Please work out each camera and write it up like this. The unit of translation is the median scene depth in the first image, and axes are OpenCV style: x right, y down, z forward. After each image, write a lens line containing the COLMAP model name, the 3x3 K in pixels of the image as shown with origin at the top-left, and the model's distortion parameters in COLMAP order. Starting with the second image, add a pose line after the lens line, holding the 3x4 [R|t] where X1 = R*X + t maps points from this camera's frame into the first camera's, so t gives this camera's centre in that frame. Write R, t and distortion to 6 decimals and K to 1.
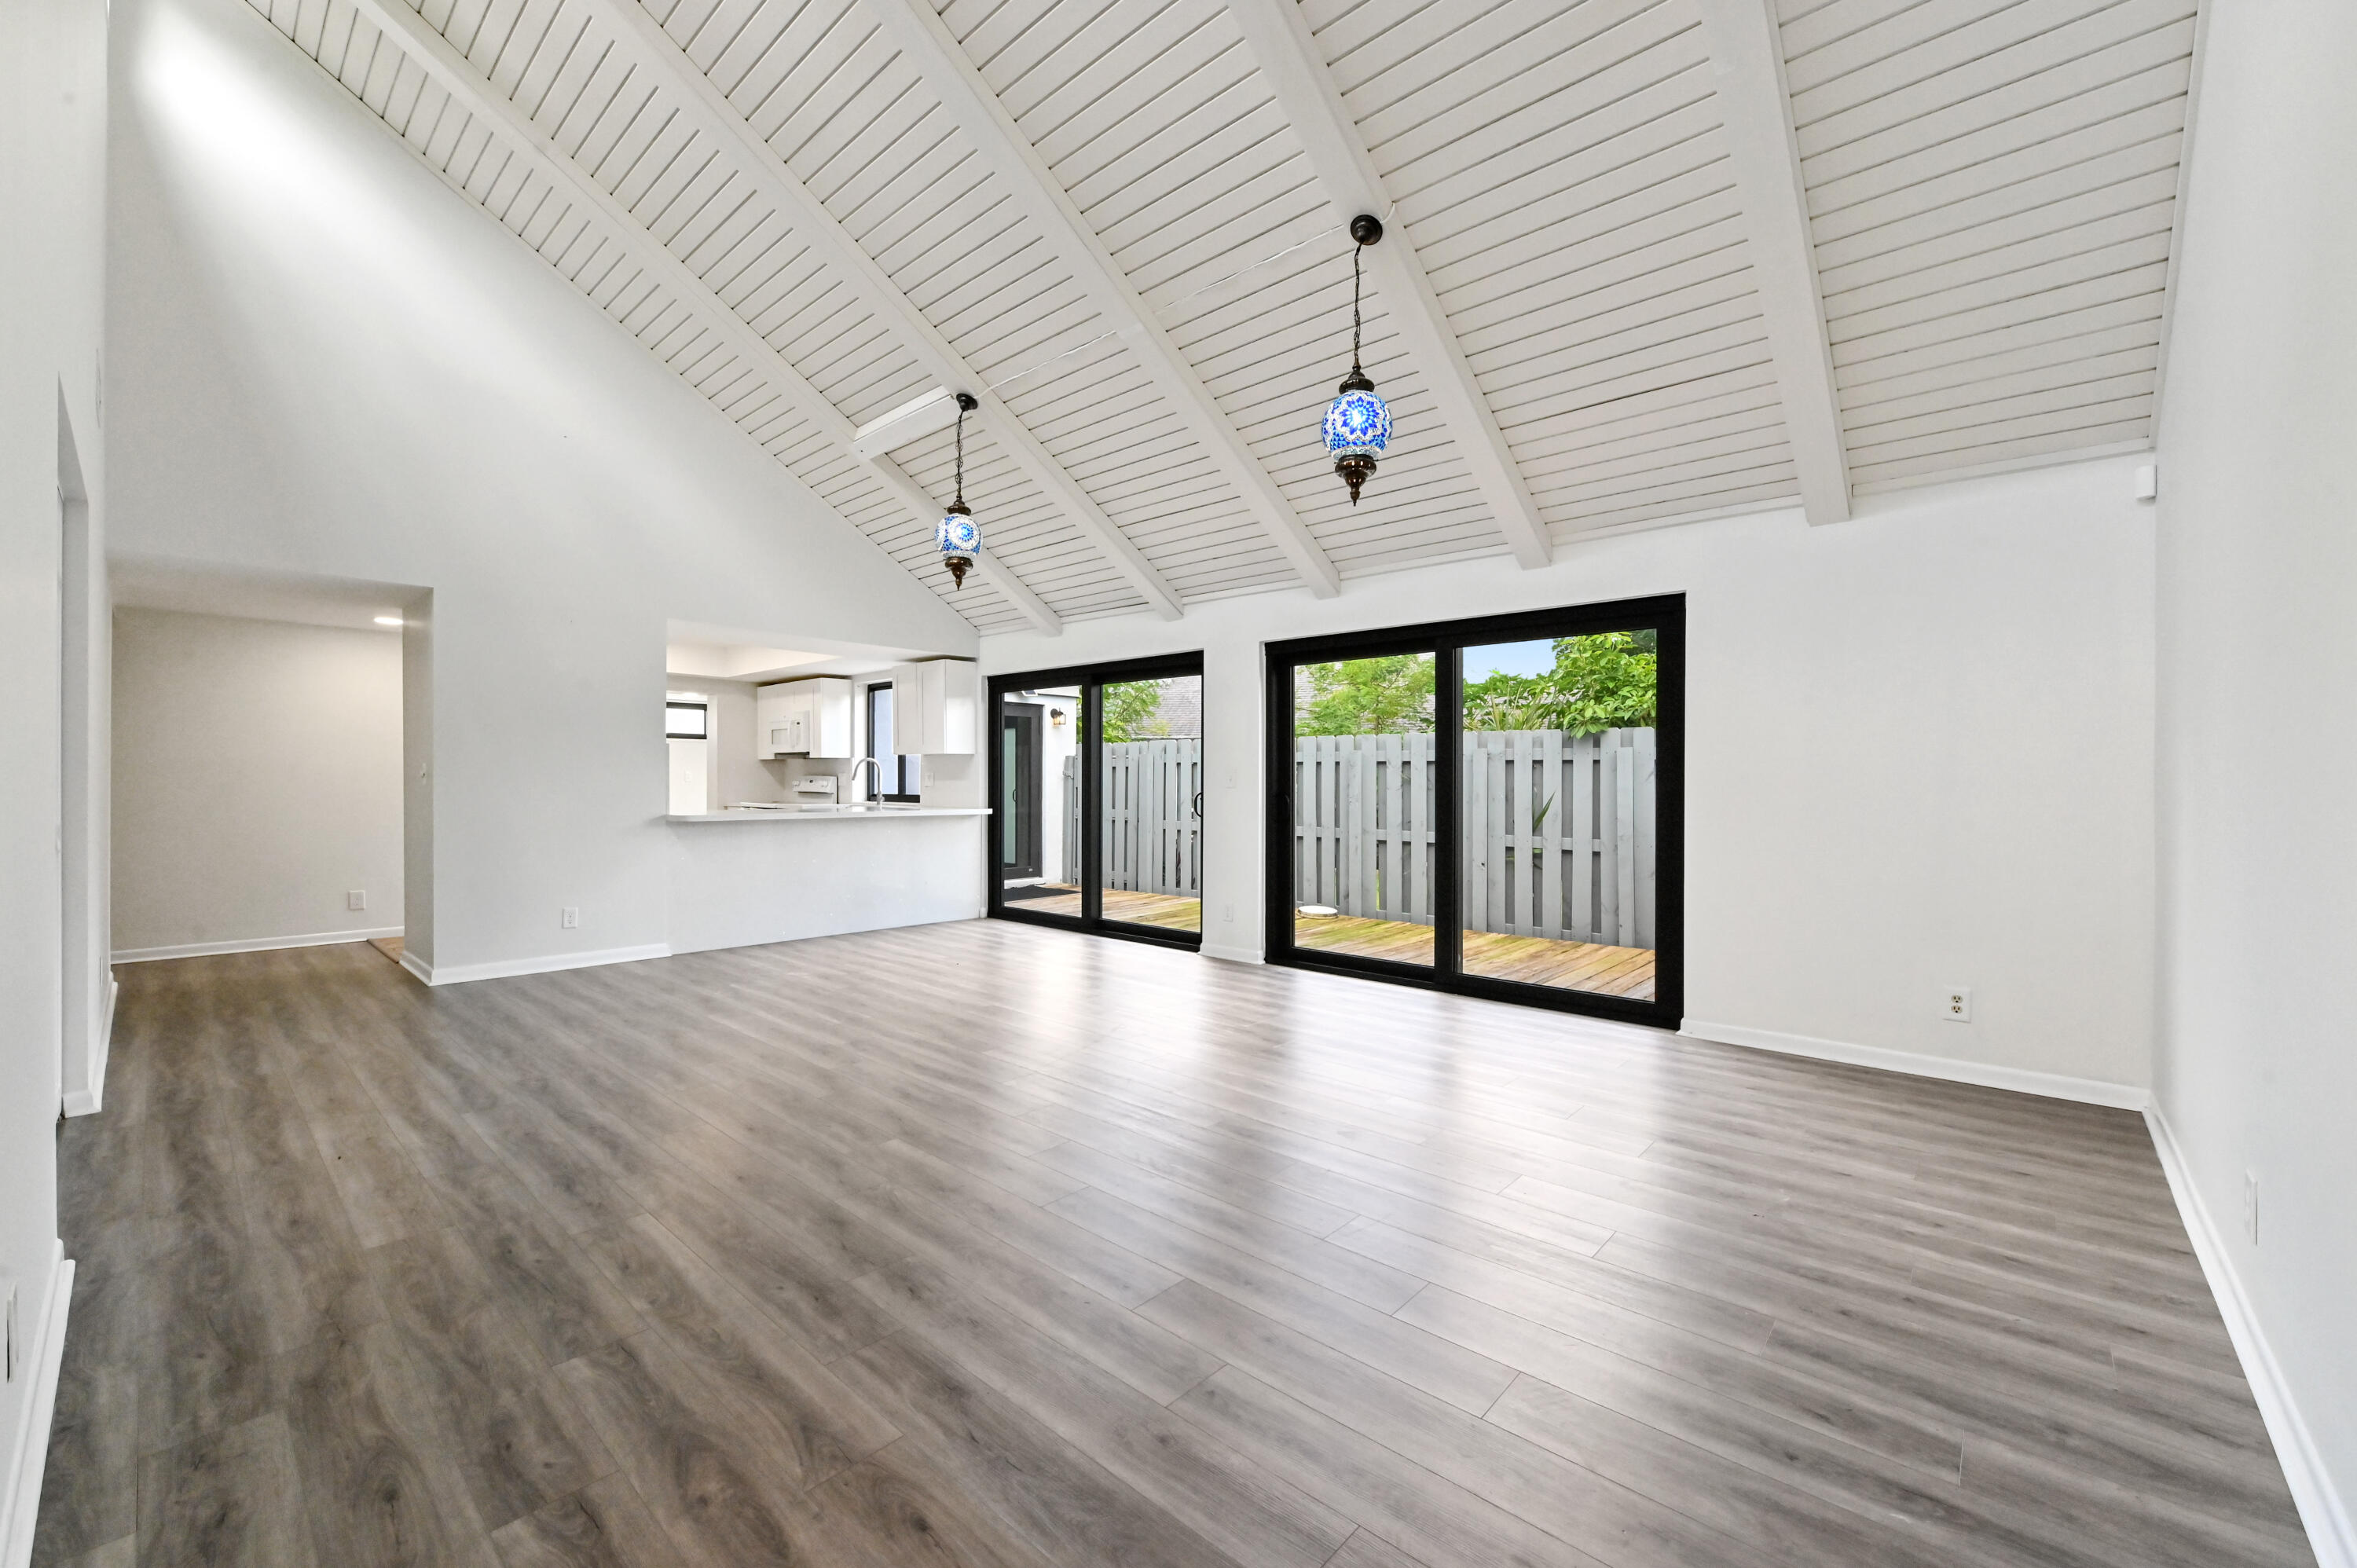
lens RADIAL K [[946.2, 0, 1200.4], [0, 946.2, 782.8], [0, 0, 1]] dist [-0.008068, 0.000134]
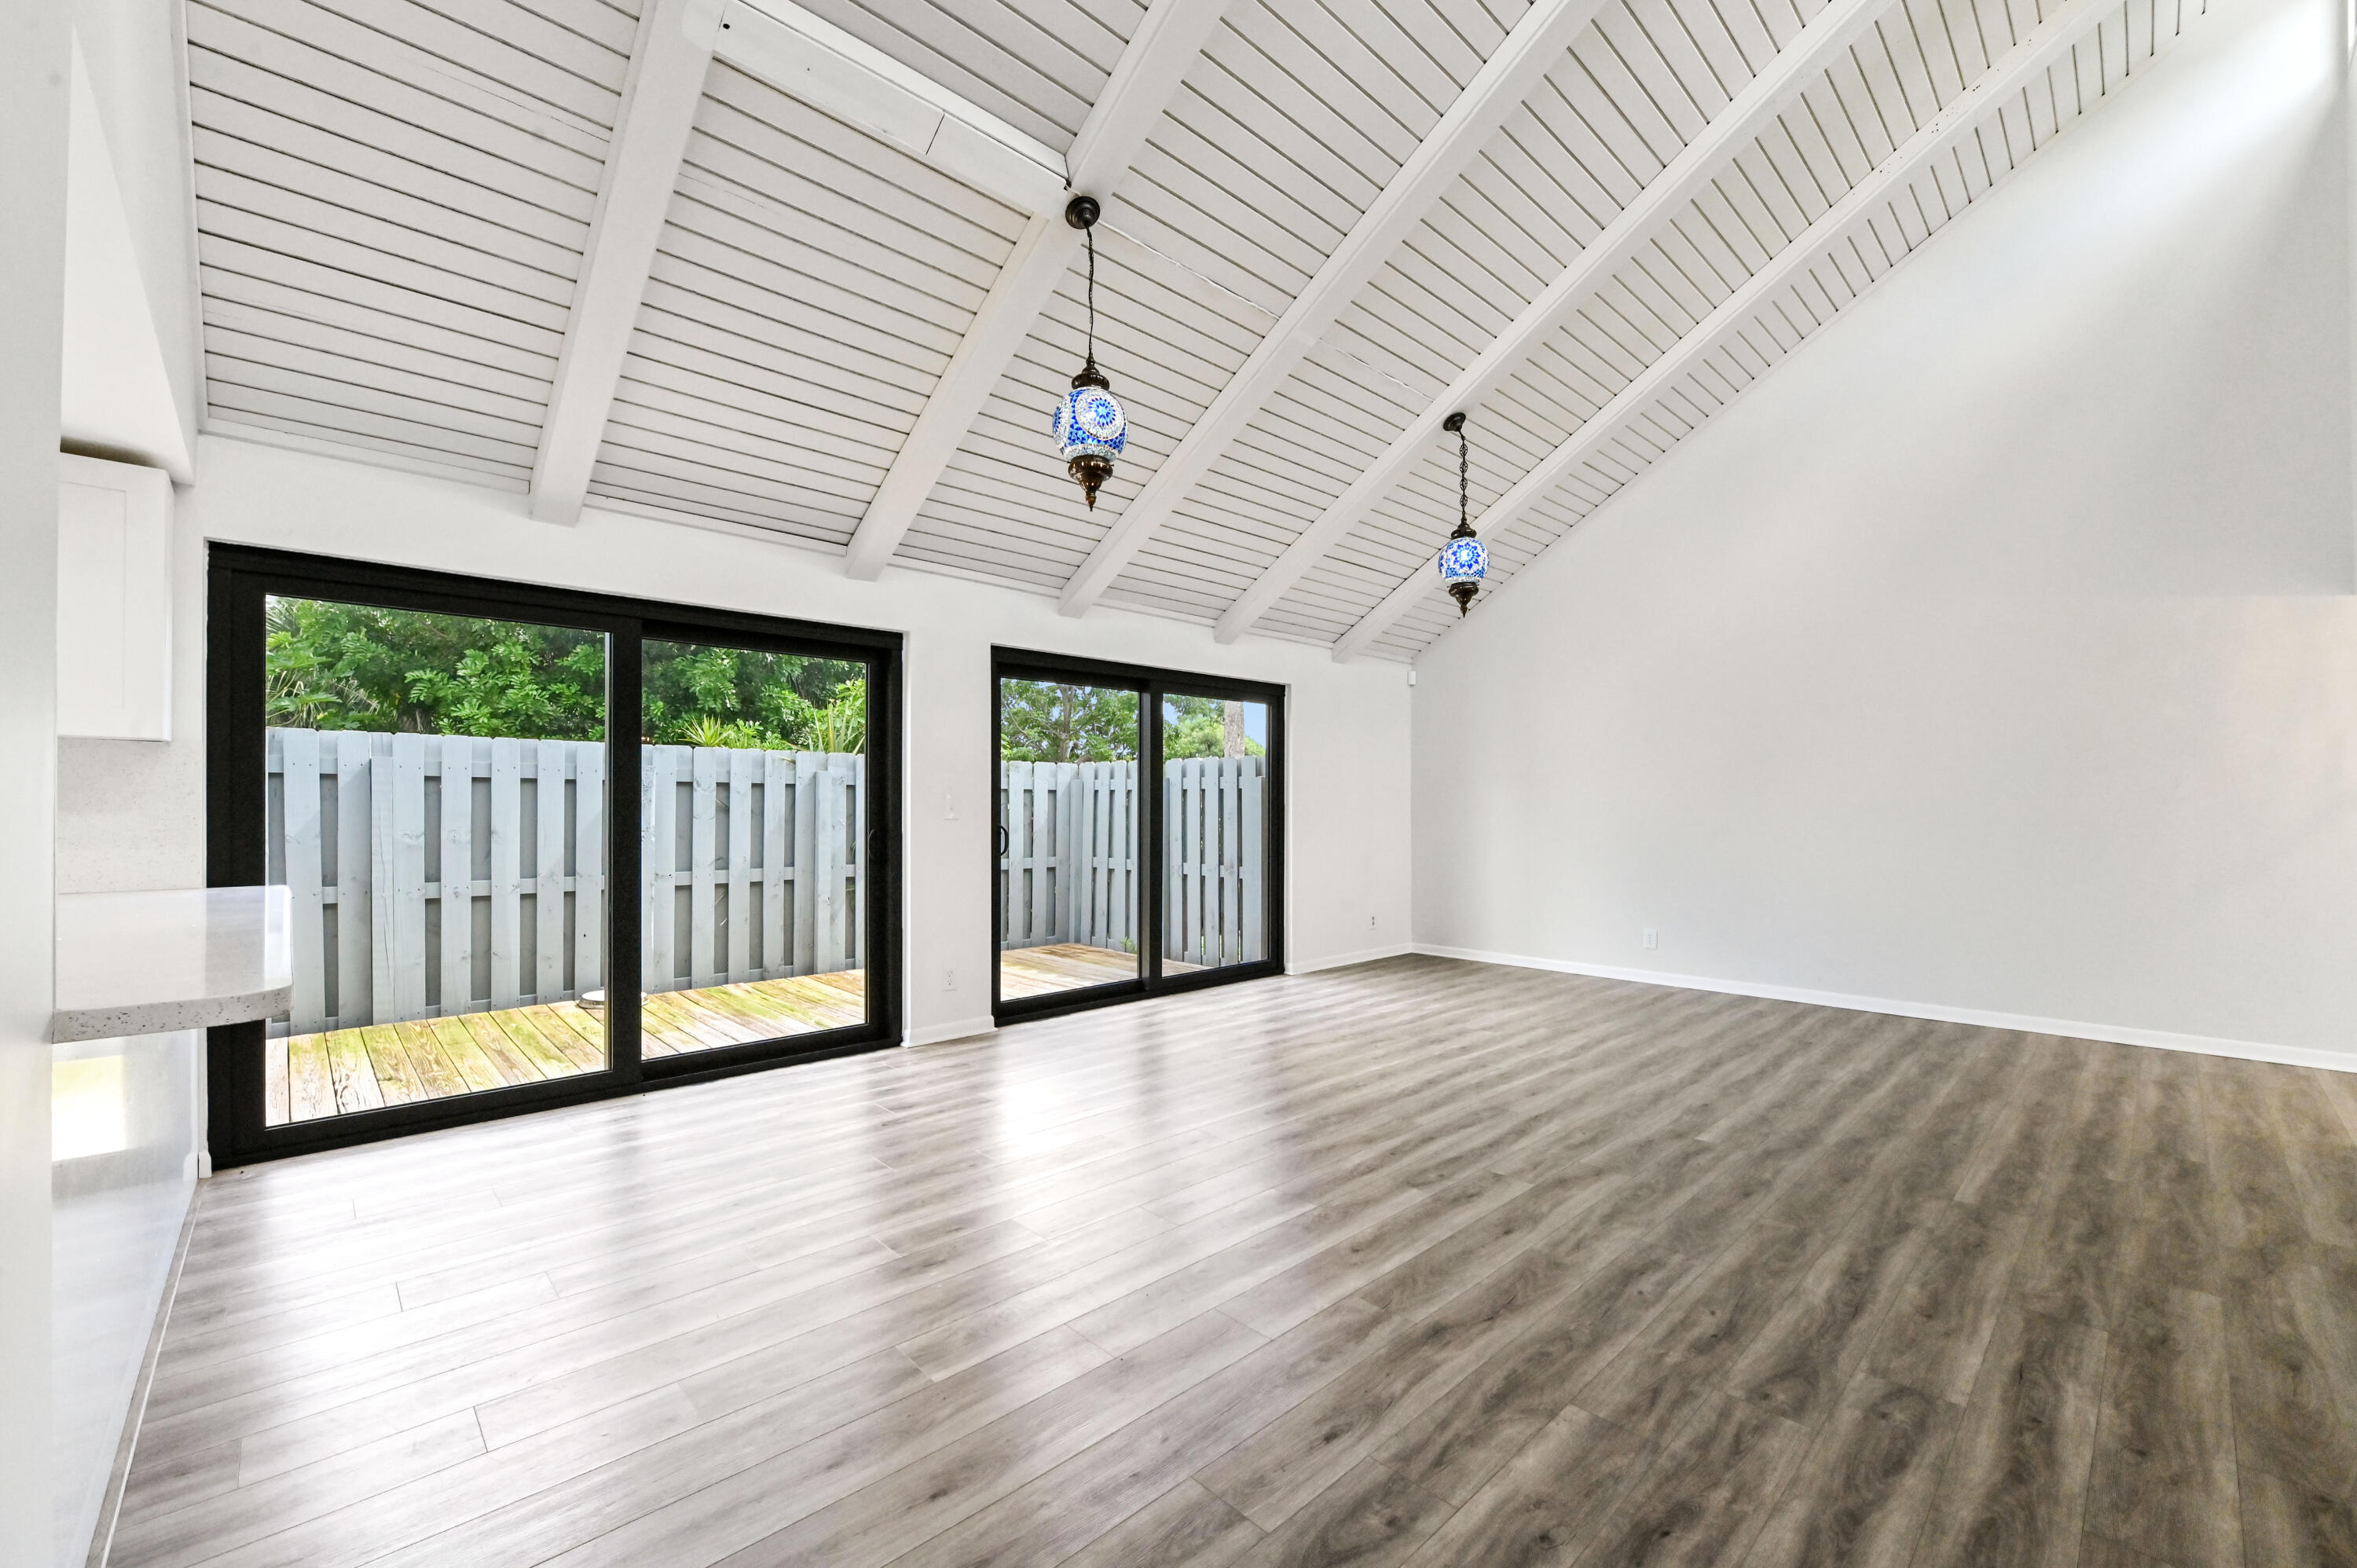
lens RADIAL K [[946.2, 0, 1185.9], [0, 946.2, 783.4], [0, 0, 1]] dist [-0.008068, 0.000134]
pose [[0.082321, 0.019066, 0.996424, -1.243720], [0.001769, 0.999813, -0.019277, -0.015675], [-0.996604, 0.003349, 0.082272, 1.263205]]
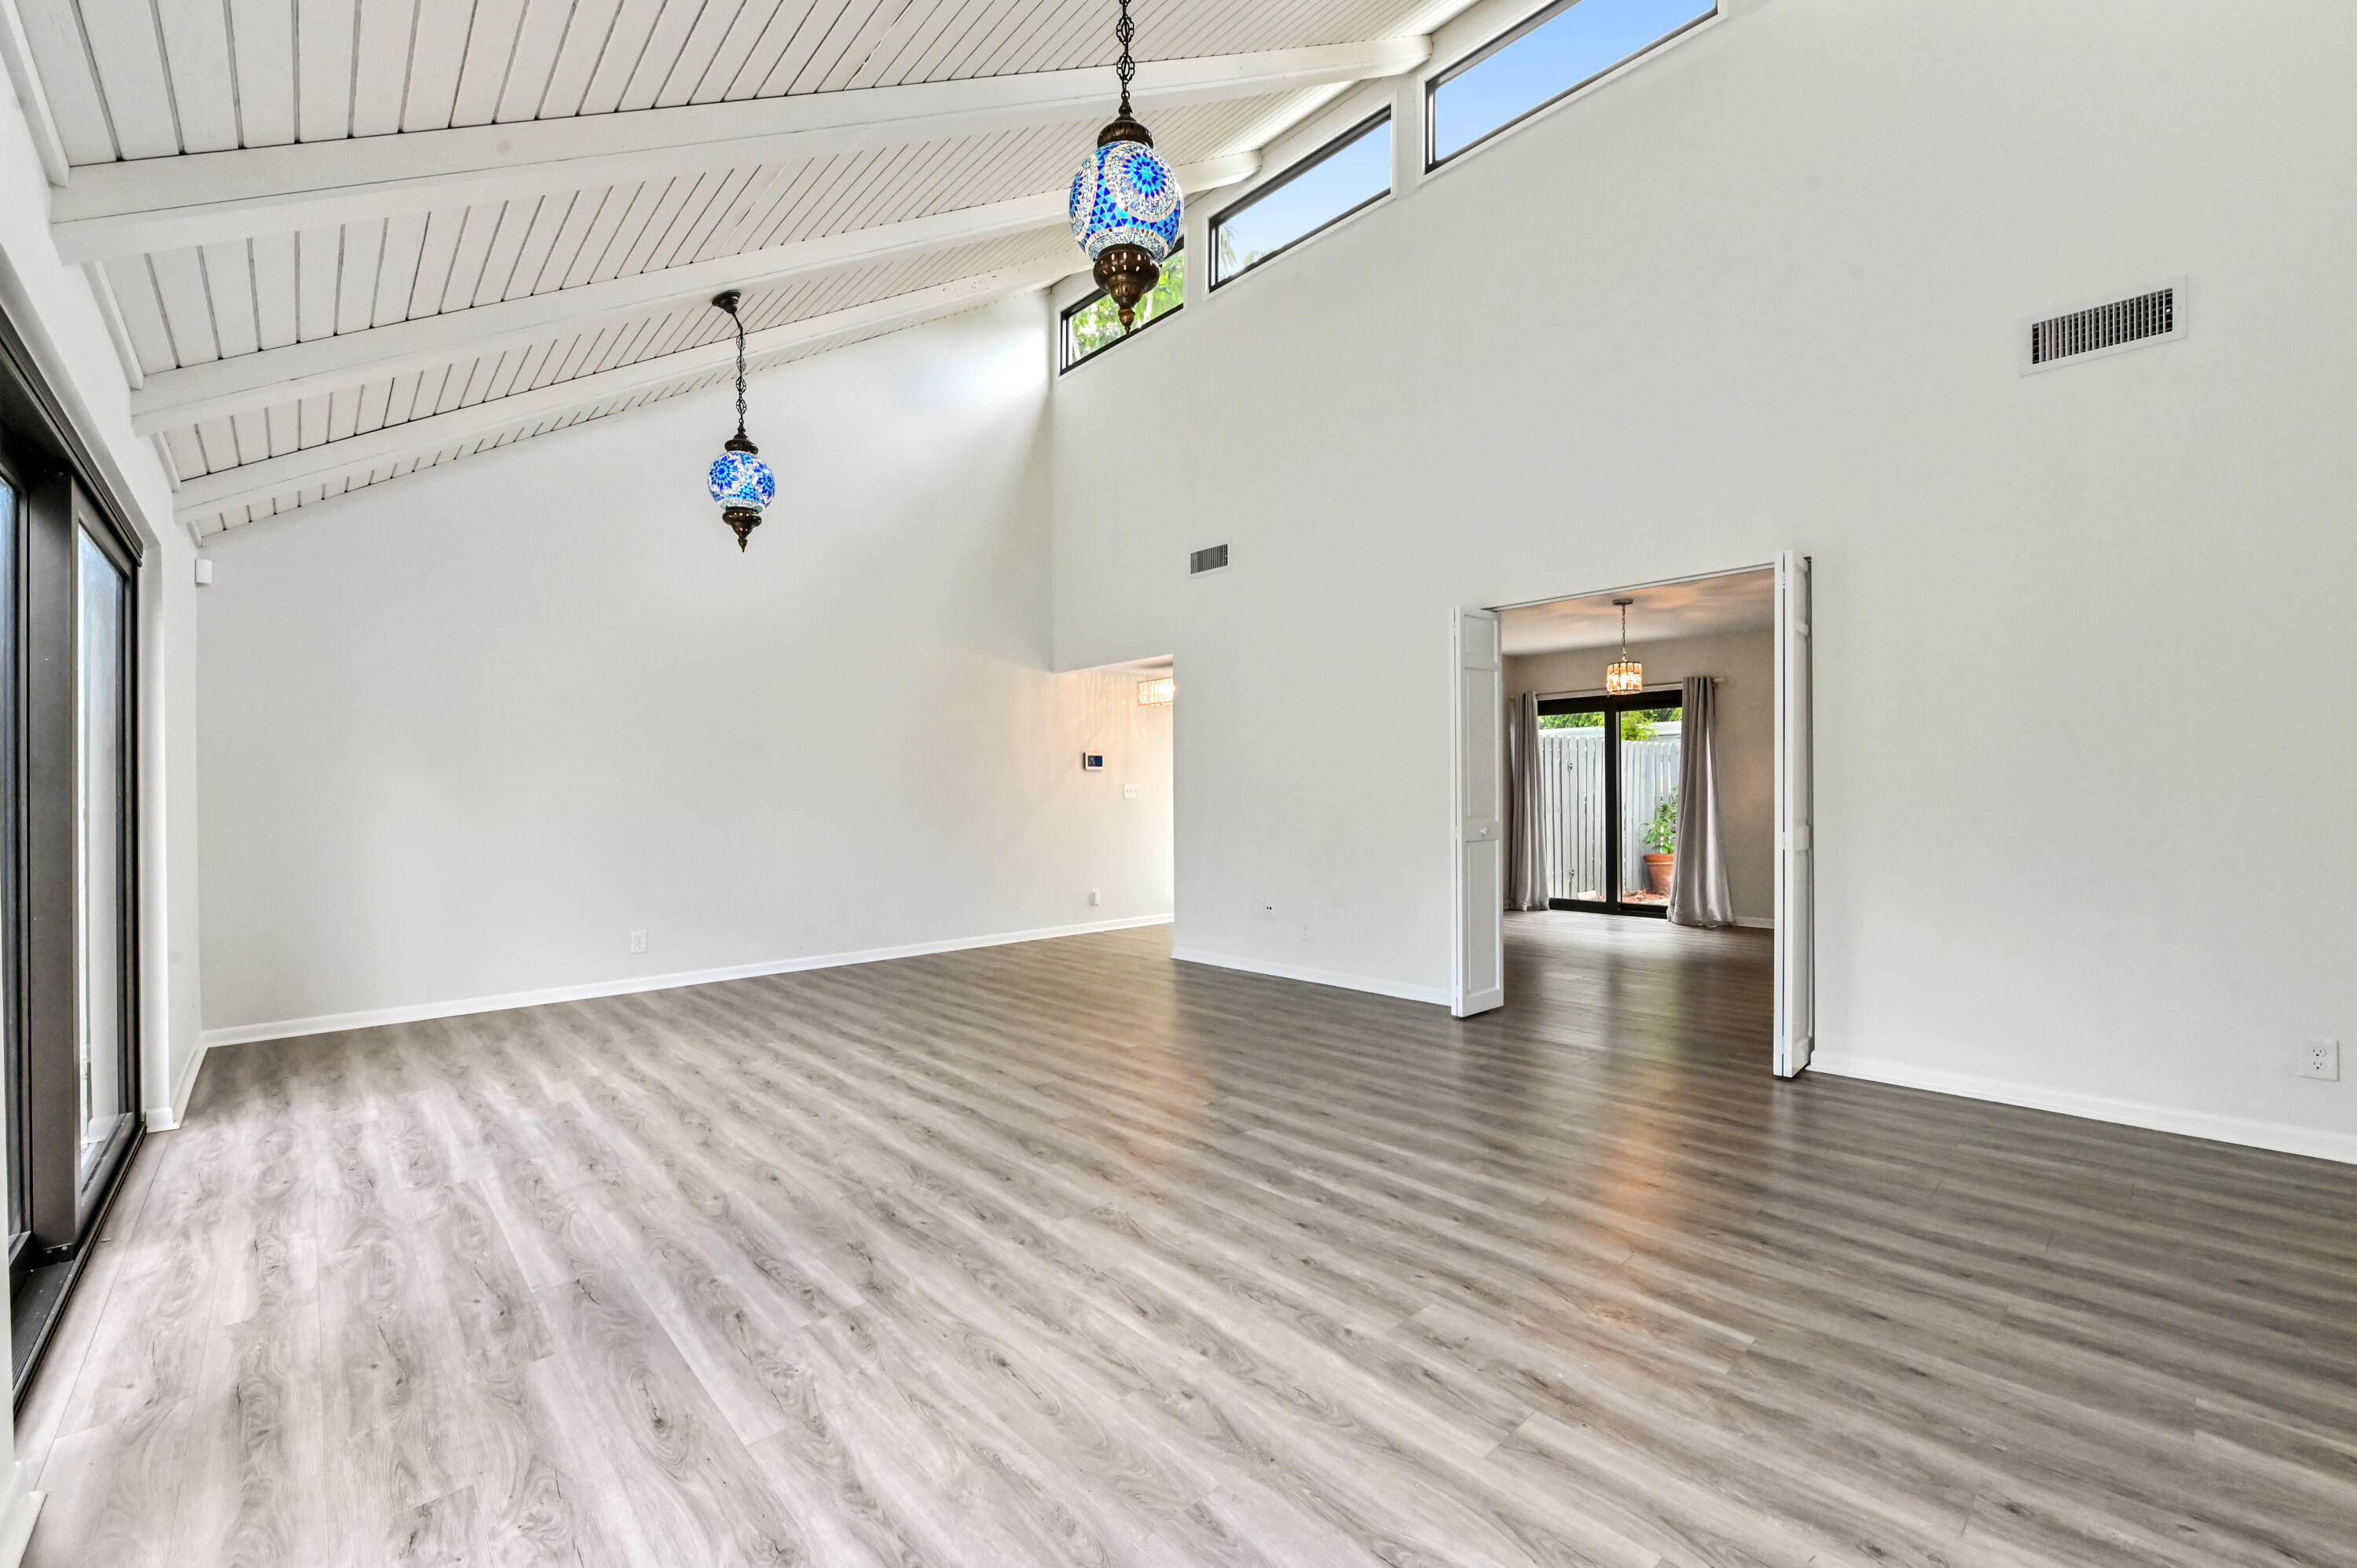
lens RADIAL K [[946.2, 0, 1167.2], [0, 946.2, 791.3], [0, 0, 1]] dist [-0.008068, 0.000134]
pose [[-0.993006, 0.006766, 0.117868, -0.458011], [0.007123, 0.999971, 0.002605, -0.006558], [-0.117847, 0.003426, -0.993026, 2.015040]]
